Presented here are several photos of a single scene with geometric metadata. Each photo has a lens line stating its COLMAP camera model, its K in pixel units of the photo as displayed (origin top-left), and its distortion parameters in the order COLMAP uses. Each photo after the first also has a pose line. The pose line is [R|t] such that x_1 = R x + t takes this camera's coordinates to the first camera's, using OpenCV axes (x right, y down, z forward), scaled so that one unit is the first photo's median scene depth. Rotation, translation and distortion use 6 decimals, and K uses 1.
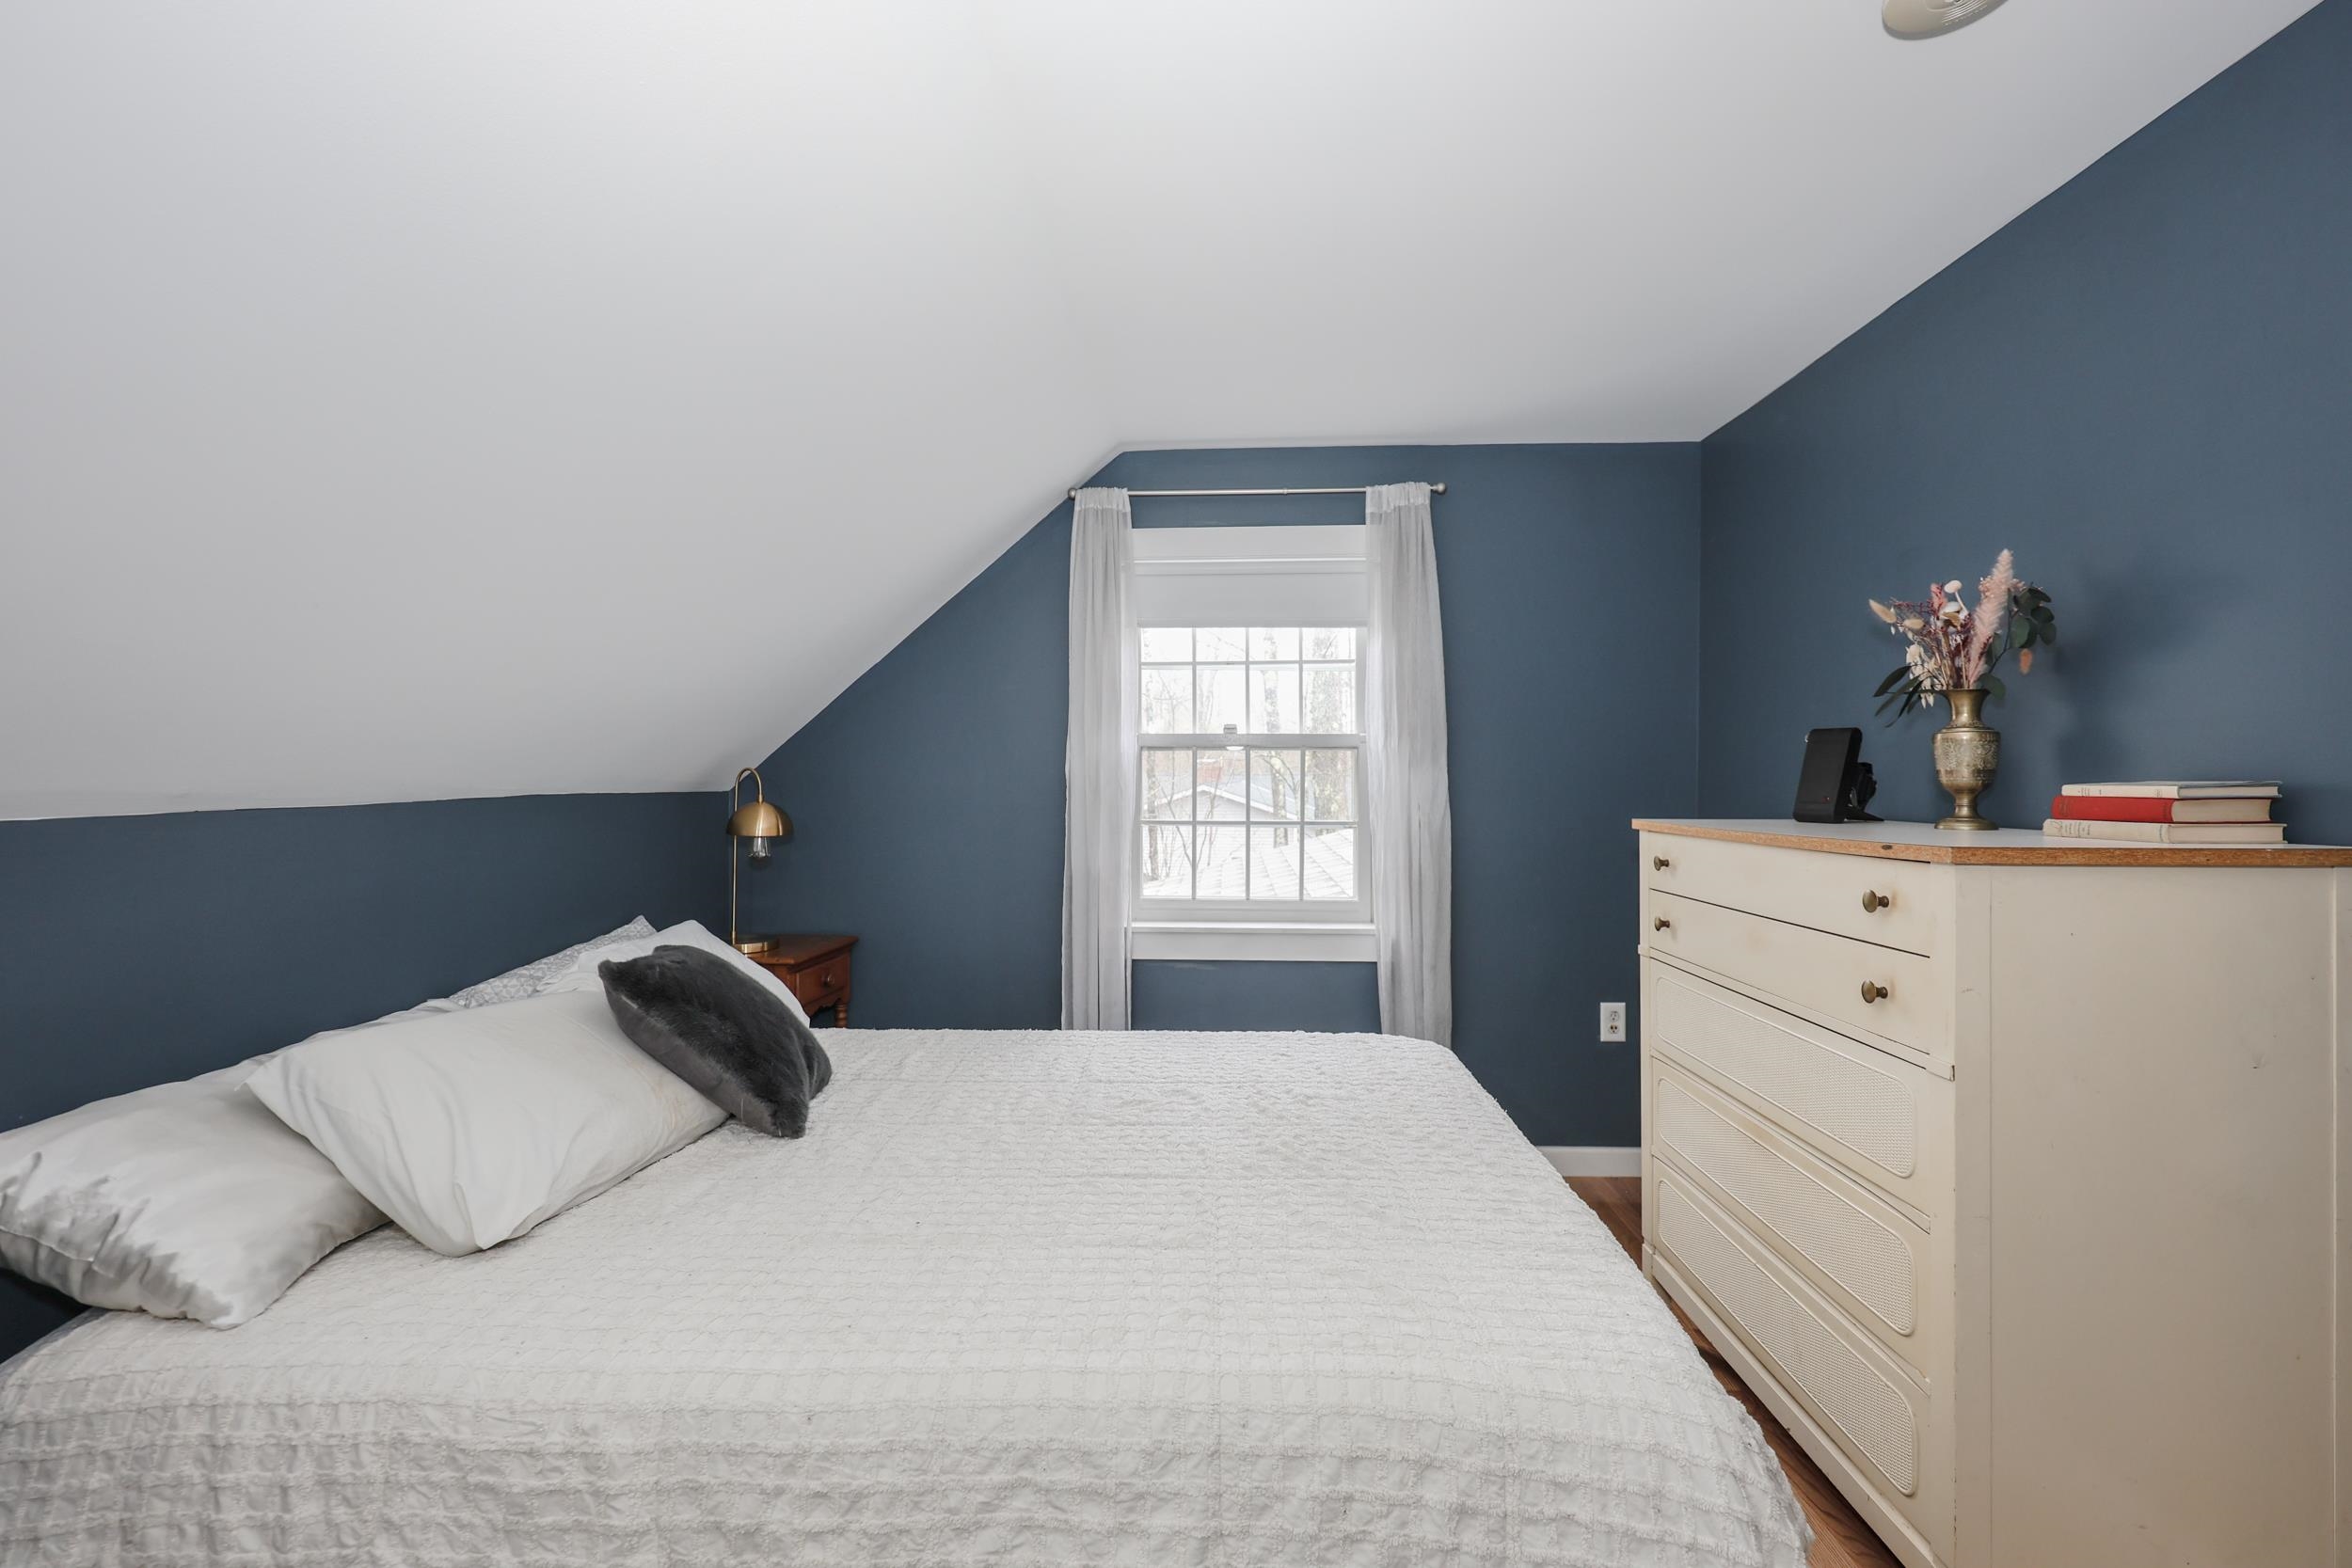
lens RADIAL K [[970.2, 0, 1170.5], [0, 970.2, 780.7], [0, 0, 1]] dist [0.001815, -0.000229]
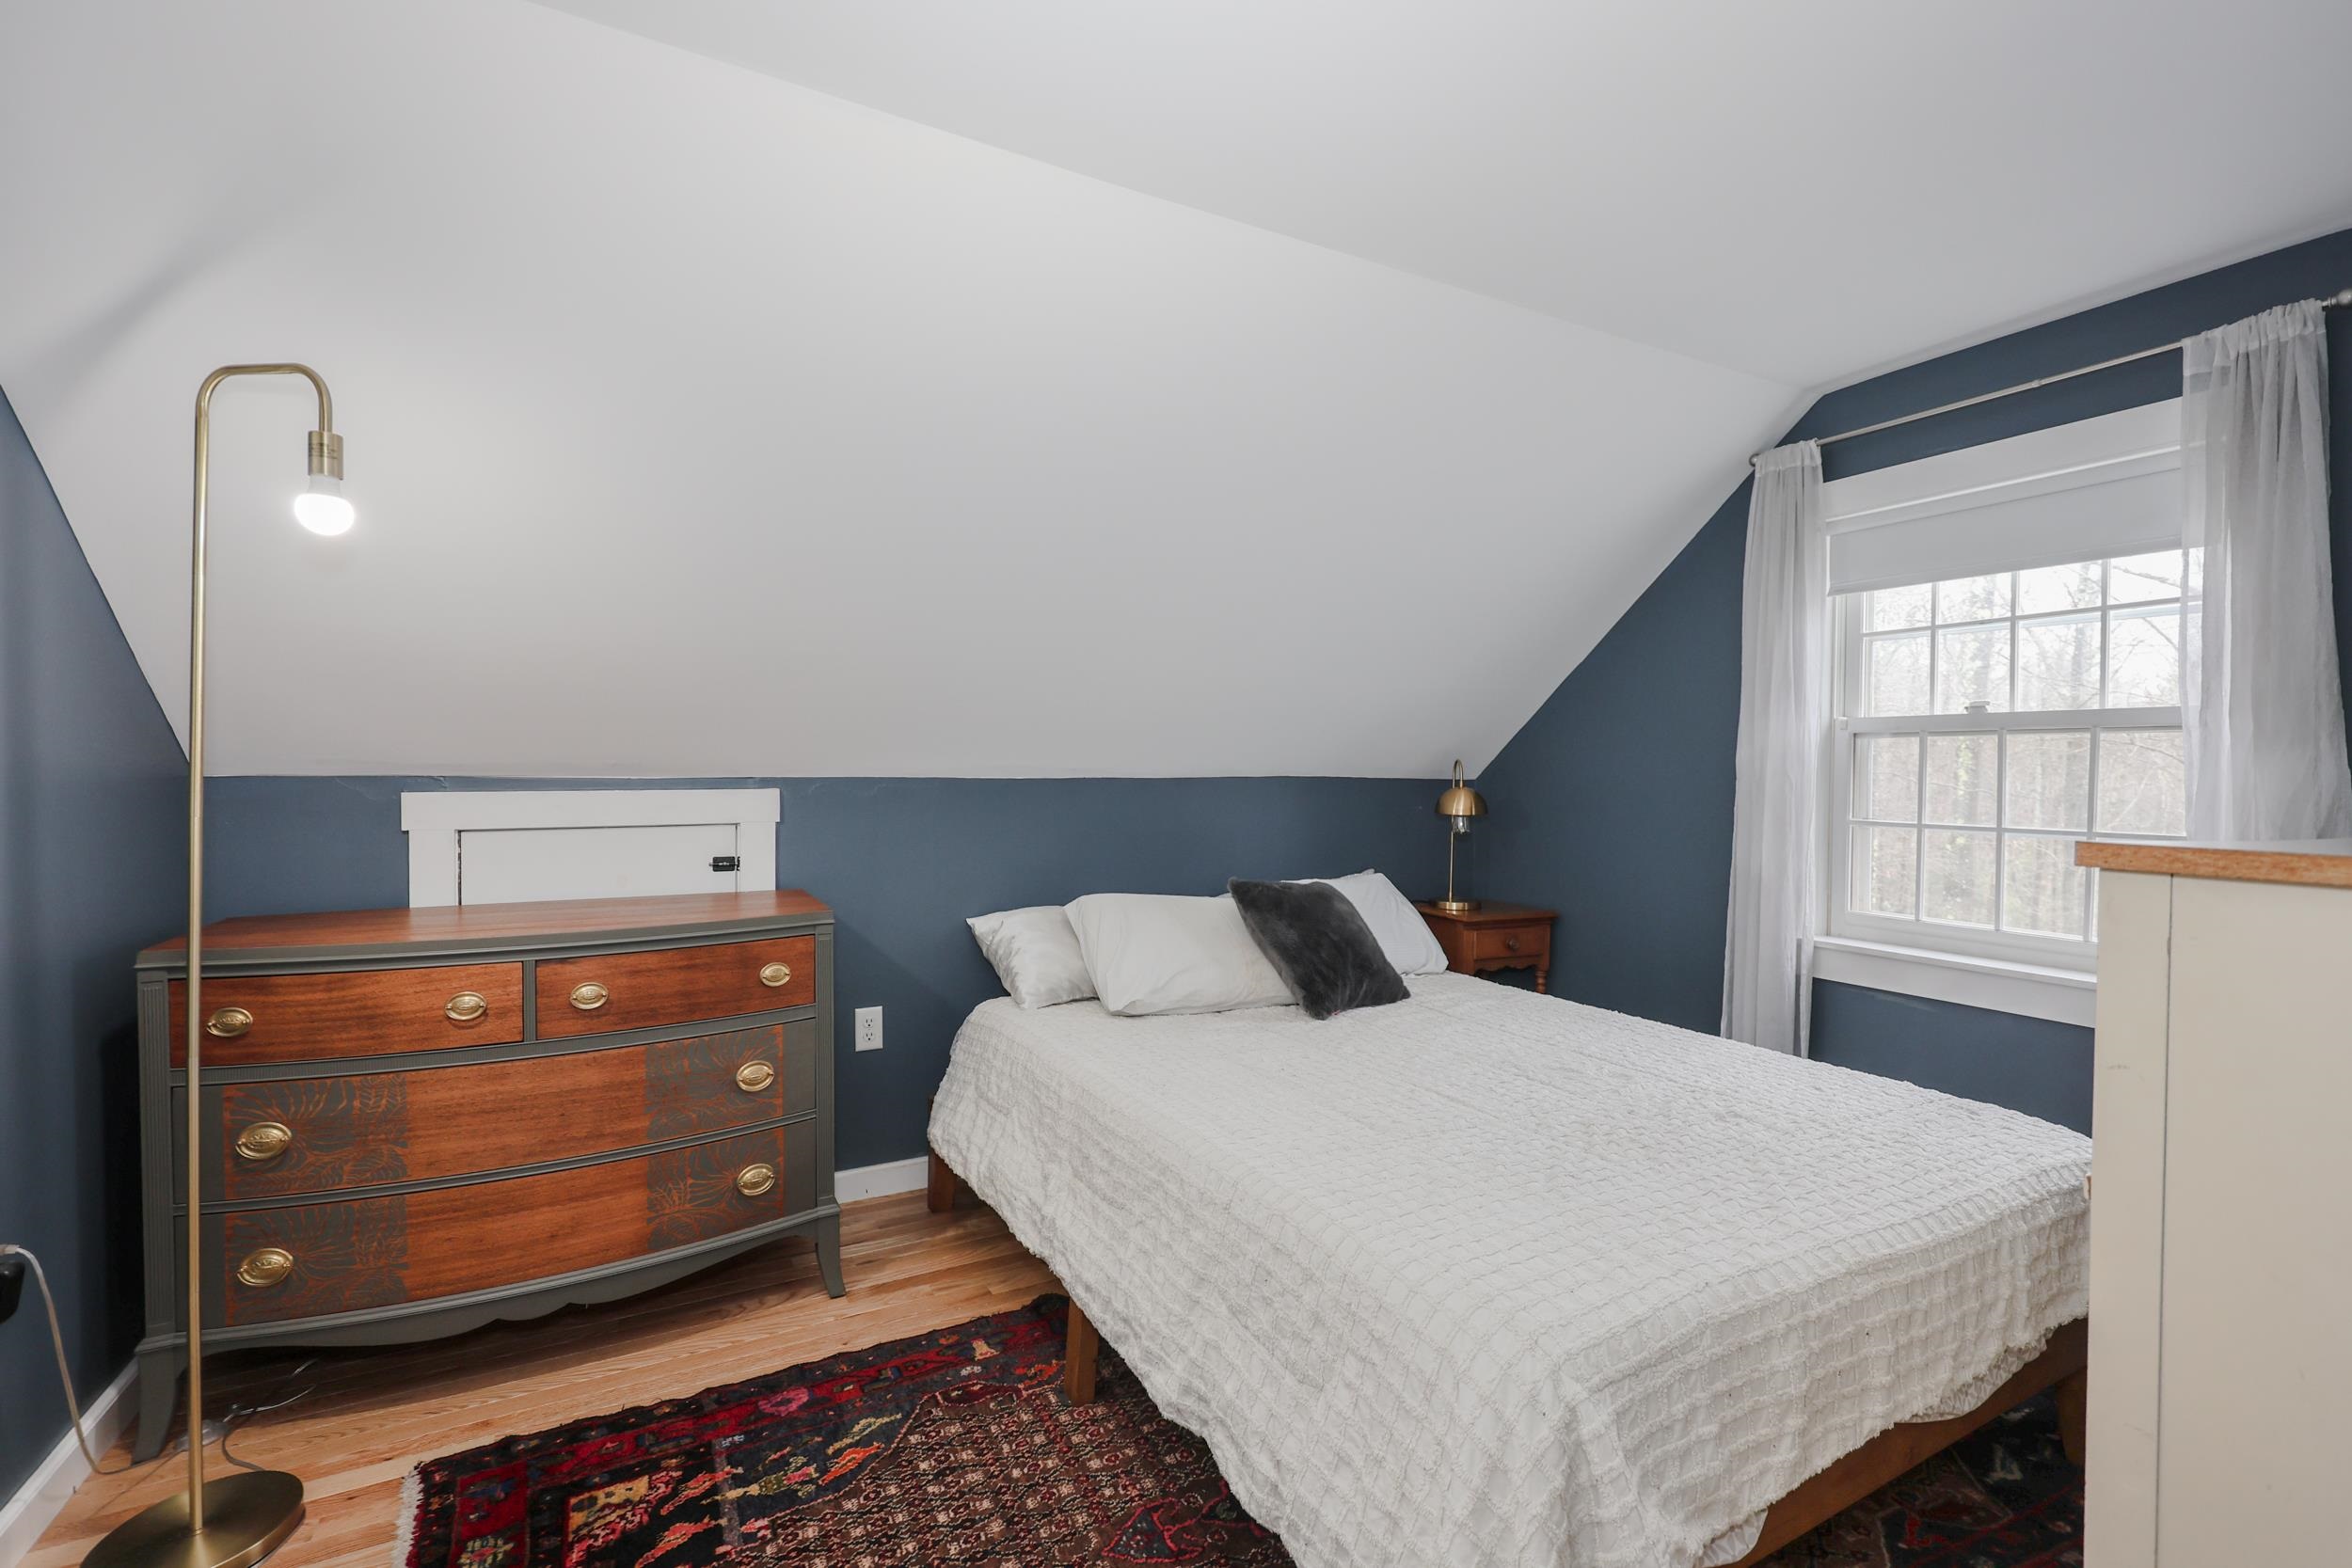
lens RADIAL K [[970.2, 0, 1170.7], [0, 970.2, 781.0], [0, 0, 1]] dist [0.001815, -0.000229]
pose [[0.532864, 0.015461, -0.846060, 0.411437], [-0.018704, 0.999804, 0.006490, 0.013254], [0.845994, 0.012367, 0.533048, 0.047870]]
